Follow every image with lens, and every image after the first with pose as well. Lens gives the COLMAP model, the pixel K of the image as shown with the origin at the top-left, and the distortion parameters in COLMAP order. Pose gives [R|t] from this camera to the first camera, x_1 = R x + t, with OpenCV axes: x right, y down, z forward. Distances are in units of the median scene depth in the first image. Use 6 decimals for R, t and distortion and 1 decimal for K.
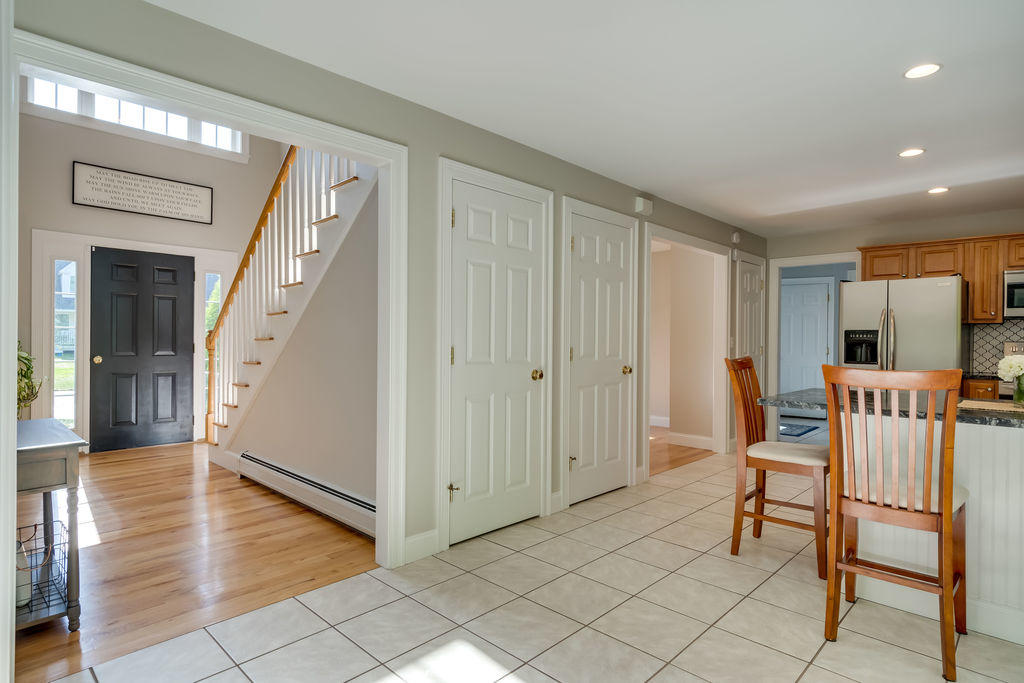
lens RADIAL K [[551.1, 0, 516.9], [0, 551.1, 341.1], [0, 0, 1]] dist [0.007395, 0.000290]
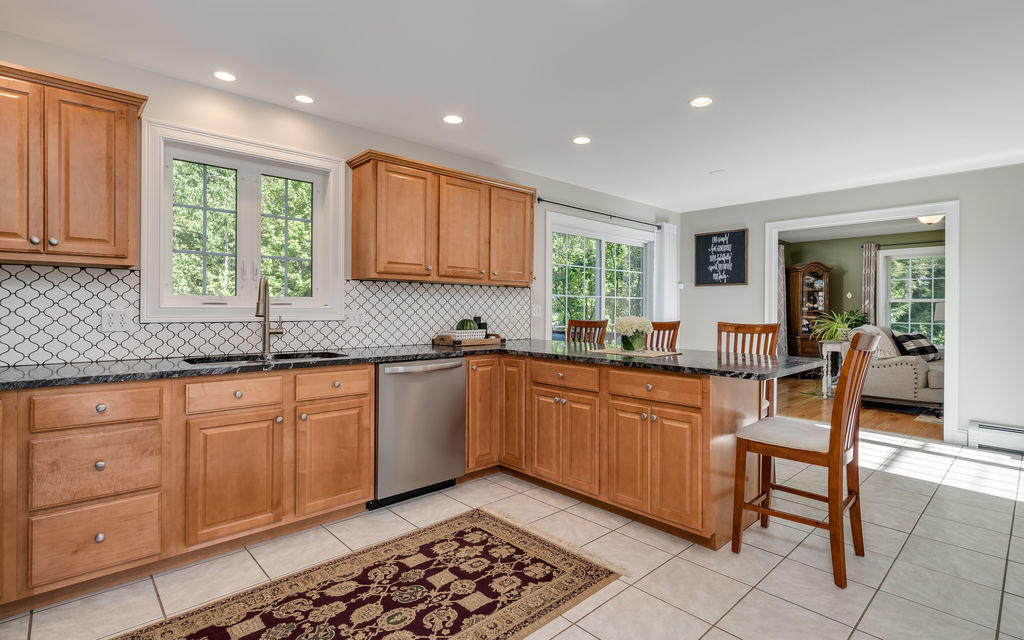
lens RADIAL K [[493.2, 0, 534.2], [0, 493.2, 309.5], [0, 0, 1]] dist [-0.001828, -0.000177]
pose [[-0.999093, -0.012951, 0.040576, 0.521498], [-0.012649, 0.999890, 0.007681, 0.000668], [-0.040671, 0.007161, -0.999147, 1.064824]]
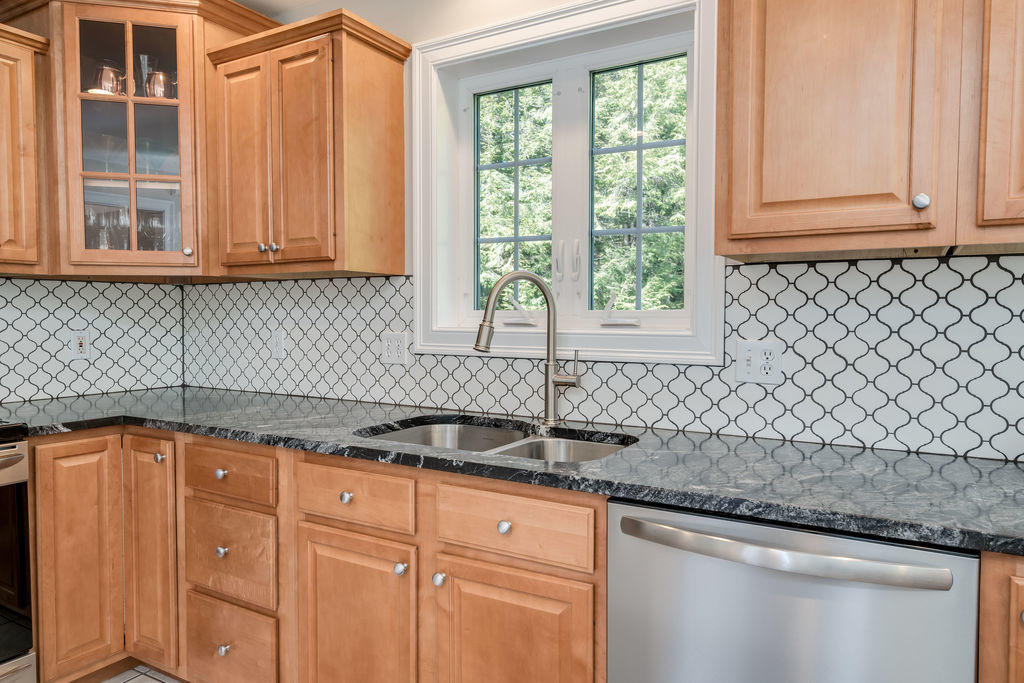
lens RADIAL K [[679.8, 0, 512.0], [0, 679.8, 341.5], [0, 0, 1]] dist [0.005846, -0.001060]
pose [[-0.225242, -0.045846, 0.973224, 0.469321], [0.000238, 0.998890, 0.047110, -0.006987], [-0.974303, 0.010843, -0.224981, 0.627012]]
